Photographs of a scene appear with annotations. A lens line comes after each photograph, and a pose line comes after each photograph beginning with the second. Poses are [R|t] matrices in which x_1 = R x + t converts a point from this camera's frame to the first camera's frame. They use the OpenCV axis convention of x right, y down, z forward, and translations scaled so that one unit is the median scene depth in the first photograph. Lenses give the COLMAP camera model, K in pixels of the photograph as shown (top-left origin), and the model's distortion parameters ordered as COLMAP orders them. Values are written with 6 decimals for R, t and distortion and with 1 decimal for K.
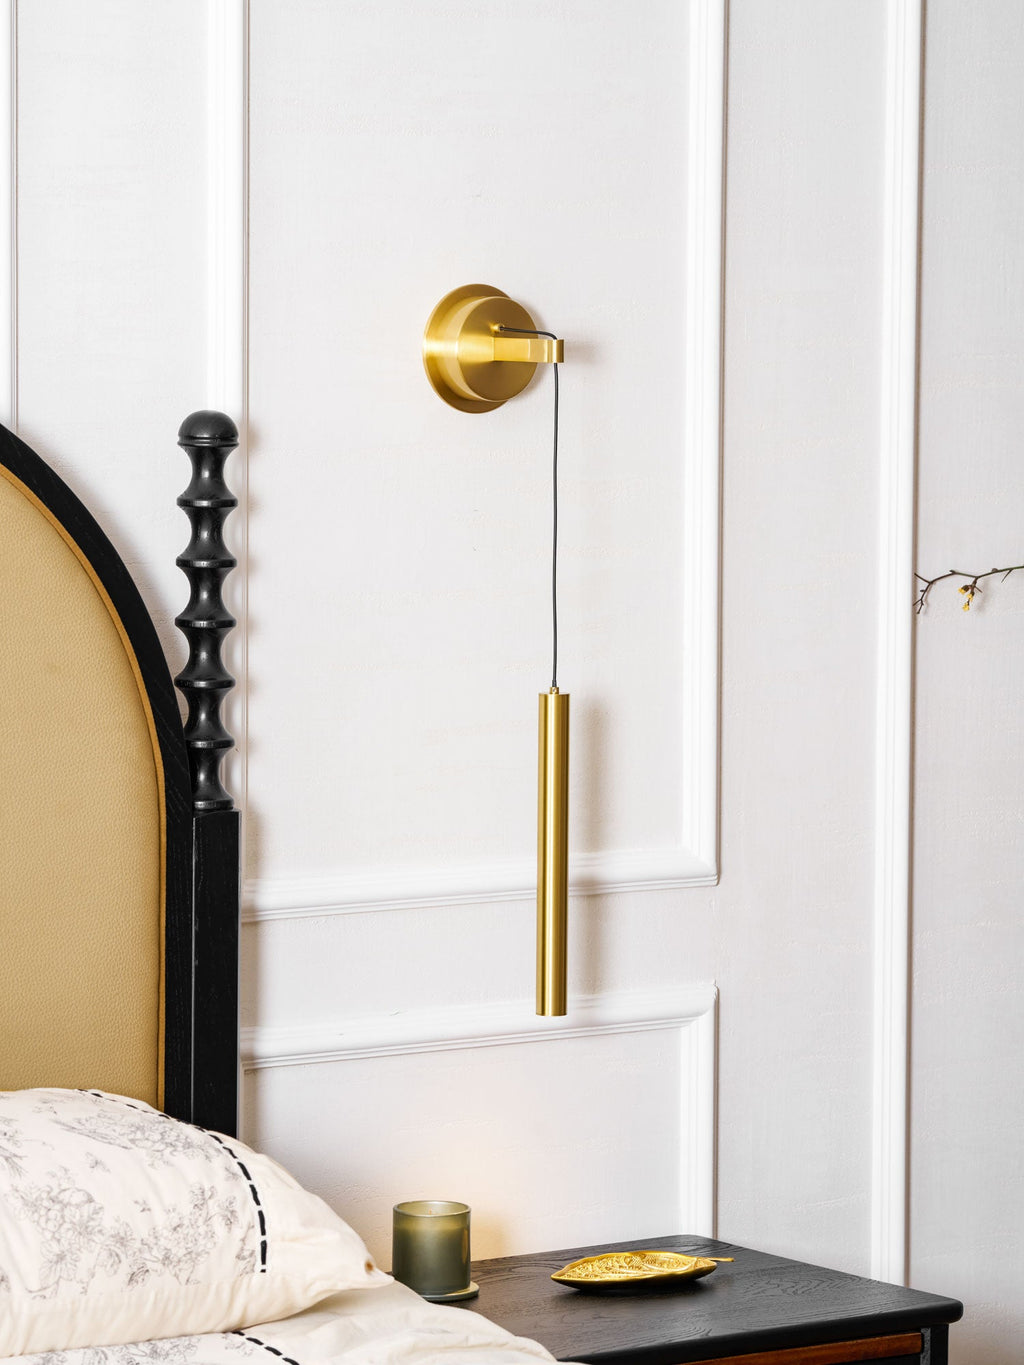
lens RADIAL K [[5846.6, 0, 509.9], [0, 5846.6, 713.2], [0, 0, 1]] dist [0.583364, -4.846971]
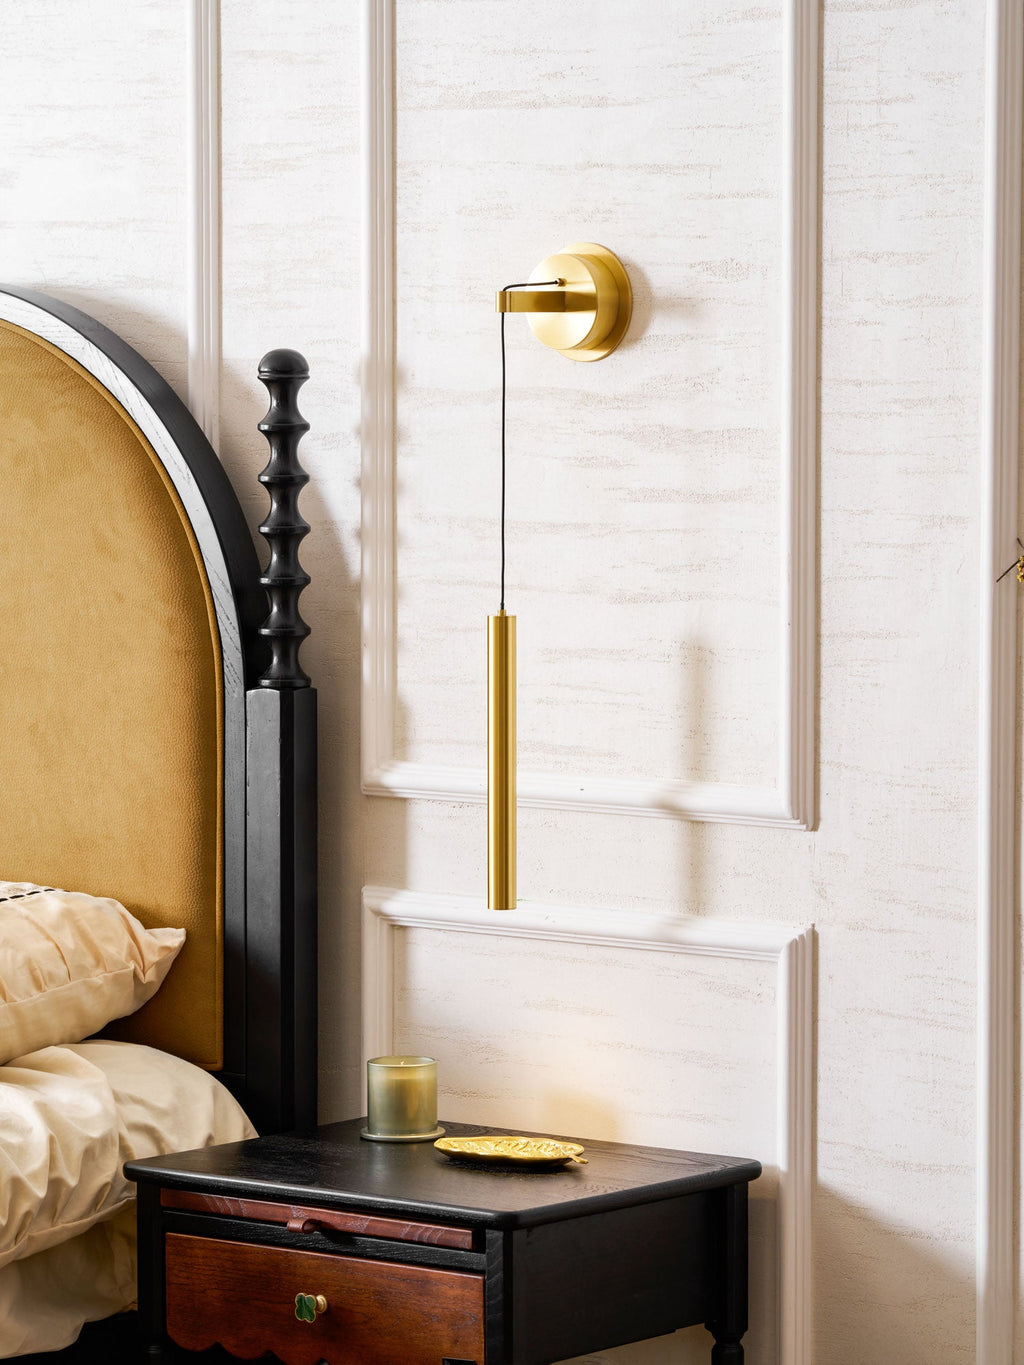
lens RADIAL K [[5846.6, 0, 509.9], [0, 5846.6, 713.2], [0, 0, 1]] dist [0.583364, -4.846971]
pose [[0.247925, 0.068285, -0.966370, 1.068912], [-0.084959, 0.995202, 0.048526, -0.038468], [0.965047, 0.070071, 0.252537, 0.725866]]
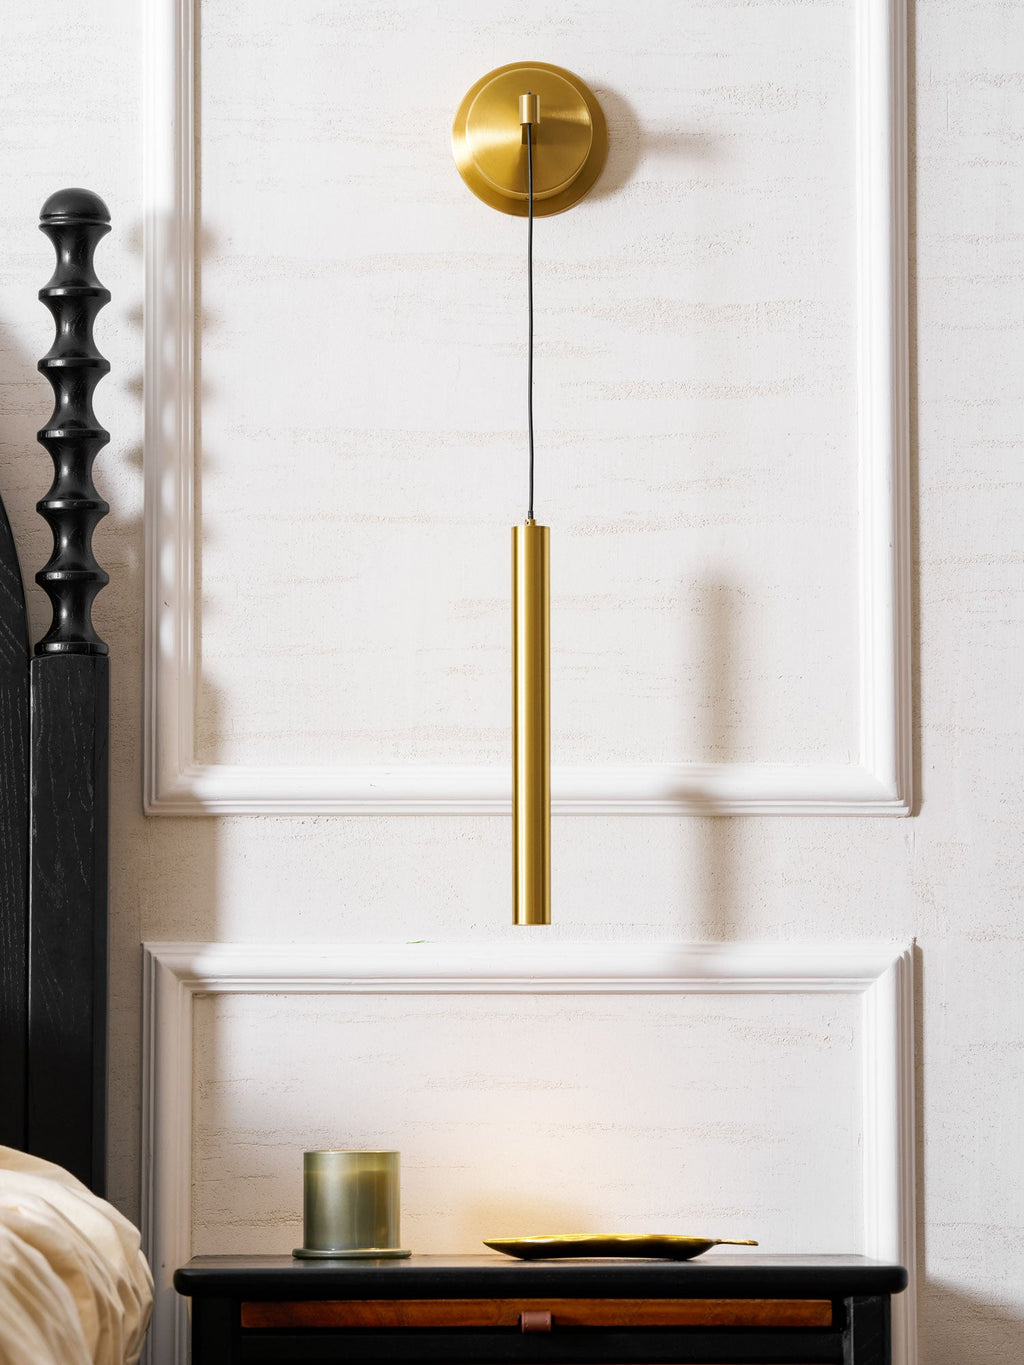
lens RADIAL K [[6041.8, 0, 512.0], [0, 6041.8, 682.5], [0, 0, 1]] dist [0.314996, 2.935211]
pose [[0.813785, -0.053521, -0.578697, 0.490058], [-0.043537, 0.987338, -0.152538, 0.146099], [0.579533, 0.149328, 0.801151, 0.329348]]
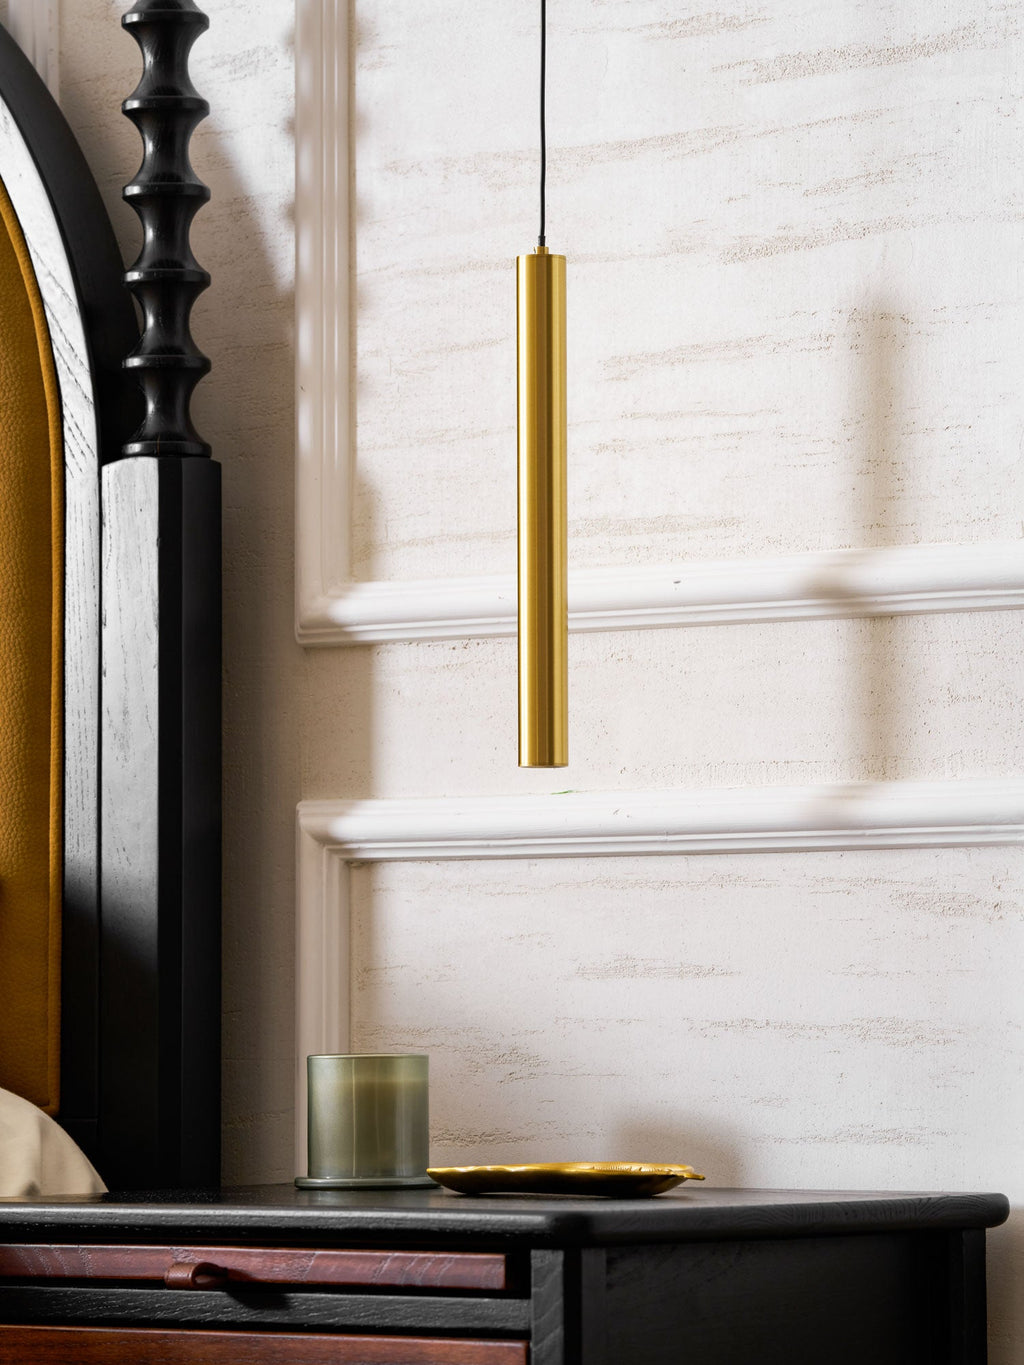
lens RADIAL K [[5911.0, 0, 512.0], [0, 5911.0, 682.5], [0, 0, 1]] dist [0.524685, -3.232909]
pose [[0.263278, -0.067499, -0.962356, 0.621455], [-0.081504, 0.992427, -0.091906, 0.101604], [0.961271, 0.102632, 0.255783, 0.837504]]
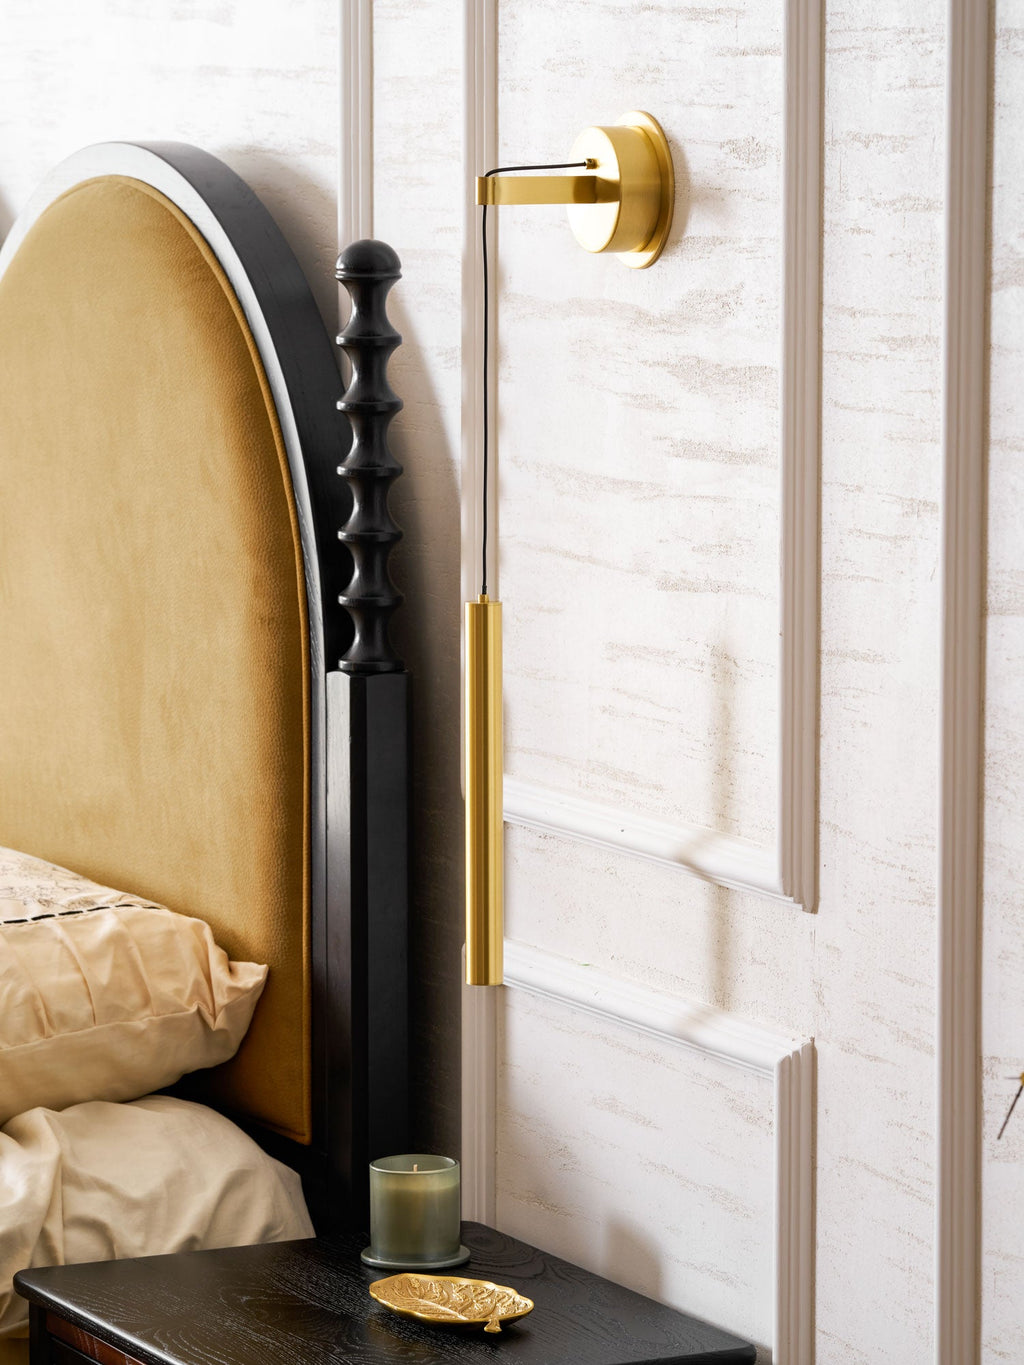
lens RADIAL K [[5846.6, 0, 509.9], [0, 5846.6, 713.2], [0, 0, 1]] dist [0.583364, -4.846971]
pose [[-0.189110, 0.112931, -0.975440, 0.826595], [-0.088327, 0.987382, 0.131438, -0.098169], [0.977975, 0.111014, -0.176749, 1.153703]]
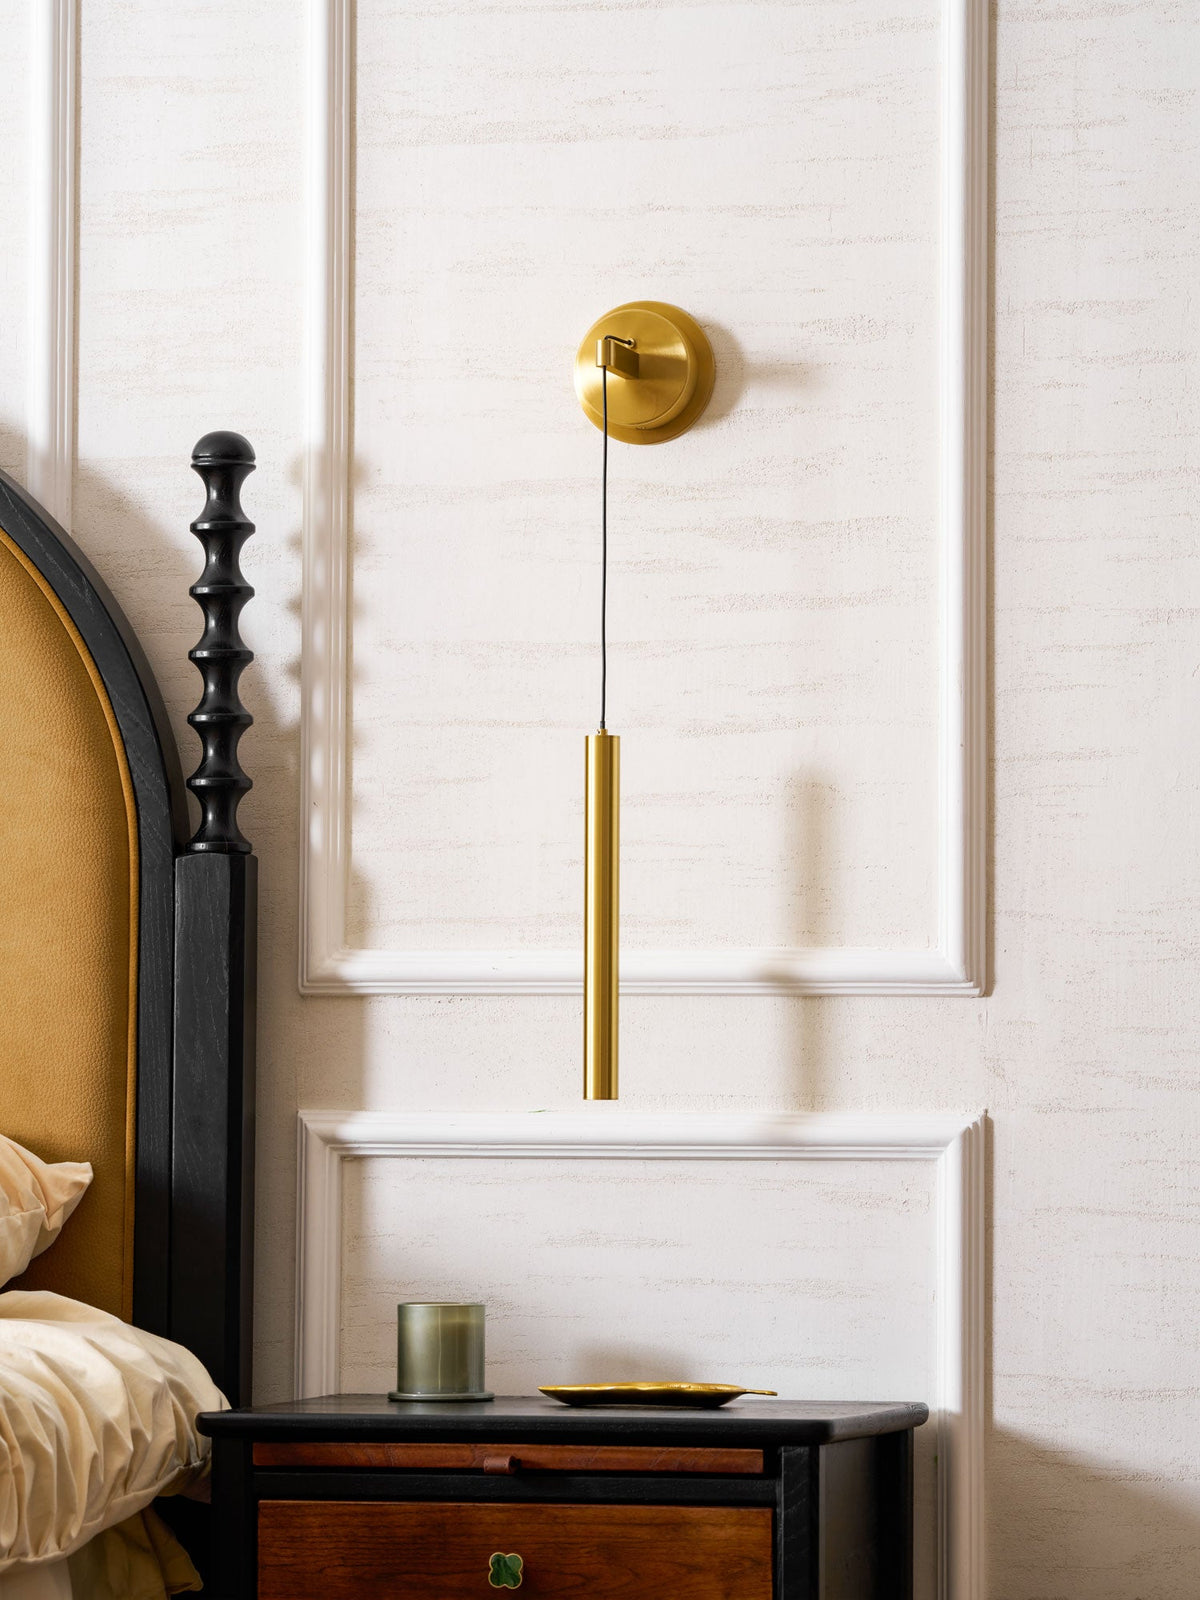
lens RADIAL K [[6928.7, 0, 600.0], [0, 6928.7, 800.0], [0, 0, 1]] dist [0.524685, -3.232909]
pose [[0.638971, -0.045194, -0.767902, 0.817178], [-0.069102, 0.990864, -0.115815, 0.128464], [0.766121, 0.127066, 0.630011, 0.336269]]
